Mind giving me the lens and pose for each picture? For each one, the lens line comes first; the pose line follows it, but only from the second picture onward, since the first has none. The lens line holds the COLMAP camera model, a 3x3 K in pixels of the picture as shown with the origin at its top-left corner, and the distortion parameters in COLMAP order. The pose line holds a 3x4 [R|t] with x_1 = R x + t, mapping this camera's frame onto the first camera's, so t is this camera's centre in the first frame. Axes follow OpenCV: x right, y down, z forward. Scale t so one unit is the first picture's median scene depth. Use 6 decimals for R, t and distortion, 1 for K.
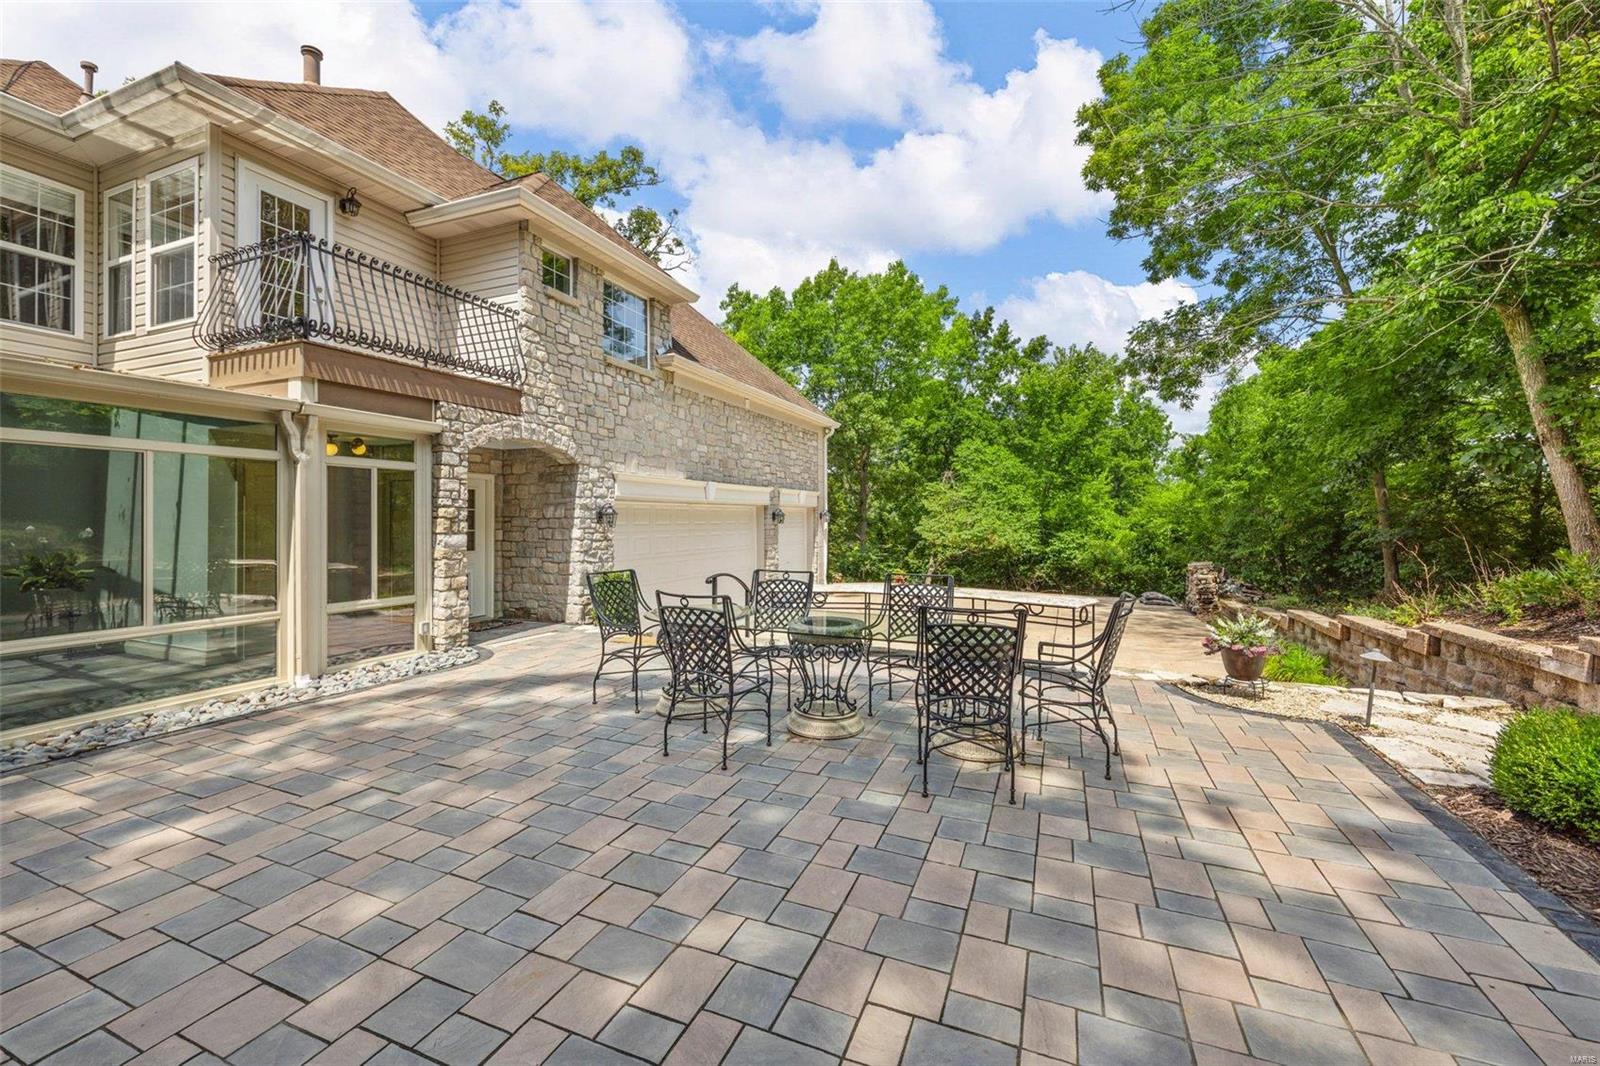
lens RADIAL K [[644.3, 0, 797.6], [0, 644.3, 511.6], [0, 0, 1]] dist [0.000827, -0.000001]
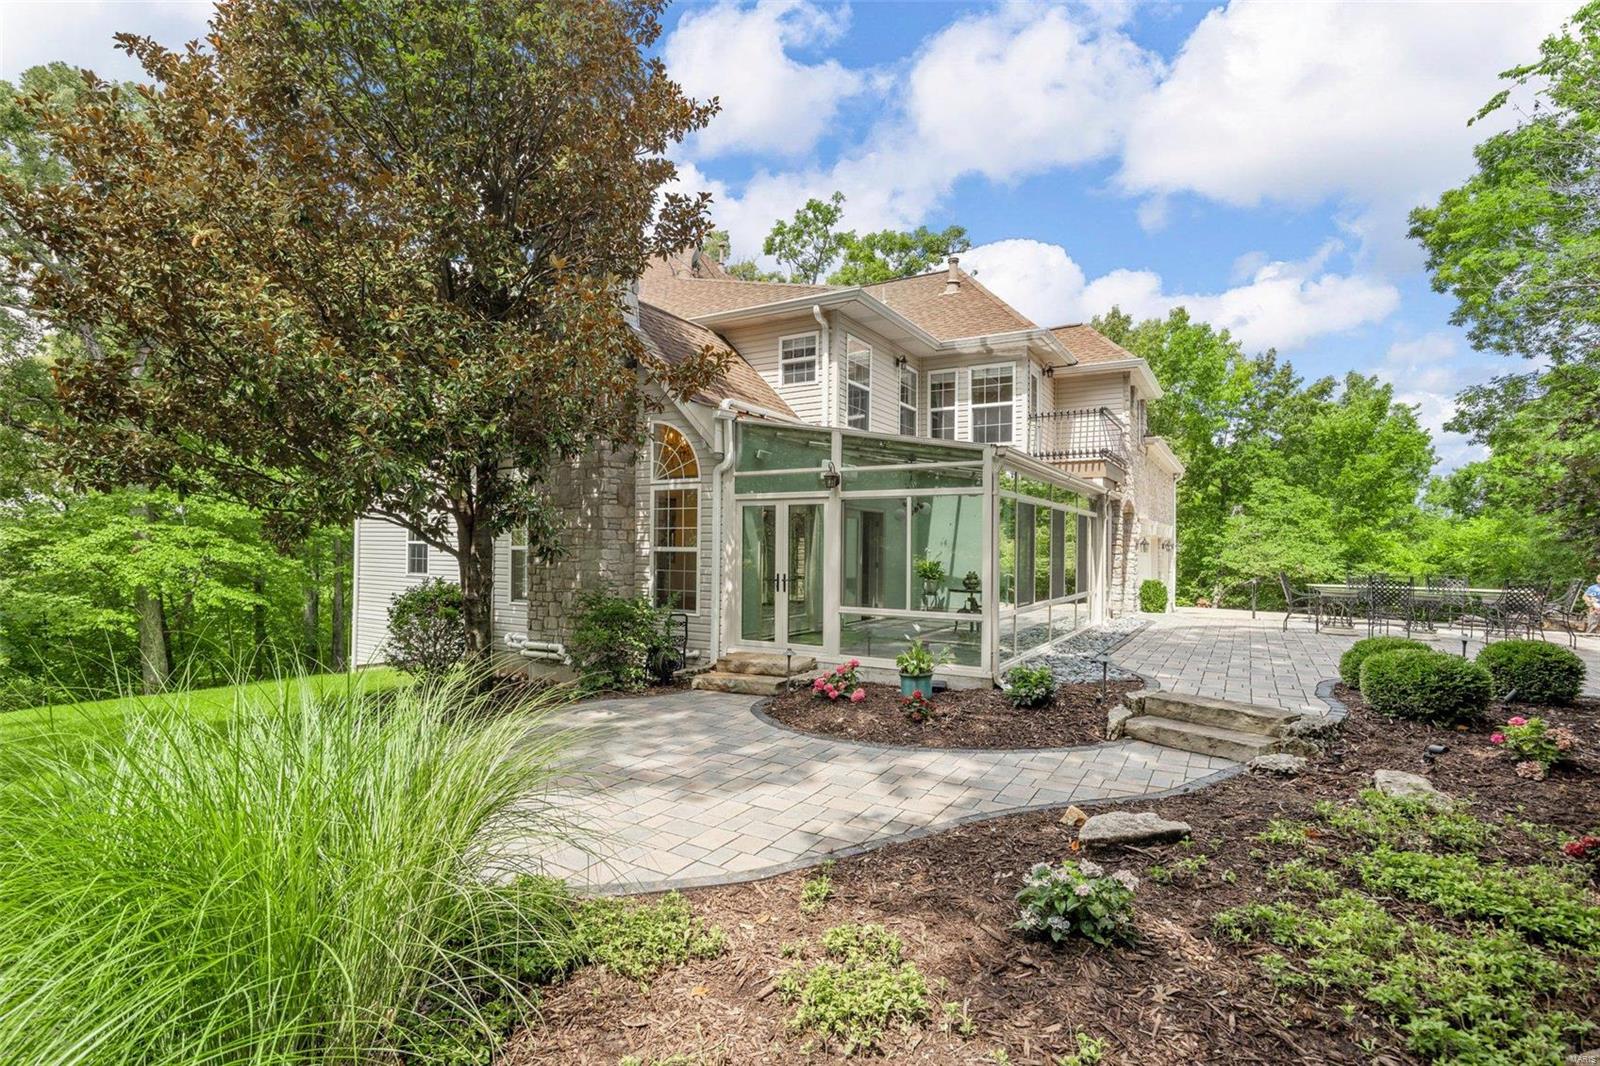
lens RADIAL K [[768.6, 0, 800.0], [0, 768.6, 533.0], [0, 0, 1]] dist [-0.001414, -0.000358]
pose [[0.991892, 0.006999, -0.126891, -0.374376], [-0.008152, 0.999930, -0.008568, -0.000327], [0.126822, 0.009533, 0.991880, -0.411962]]
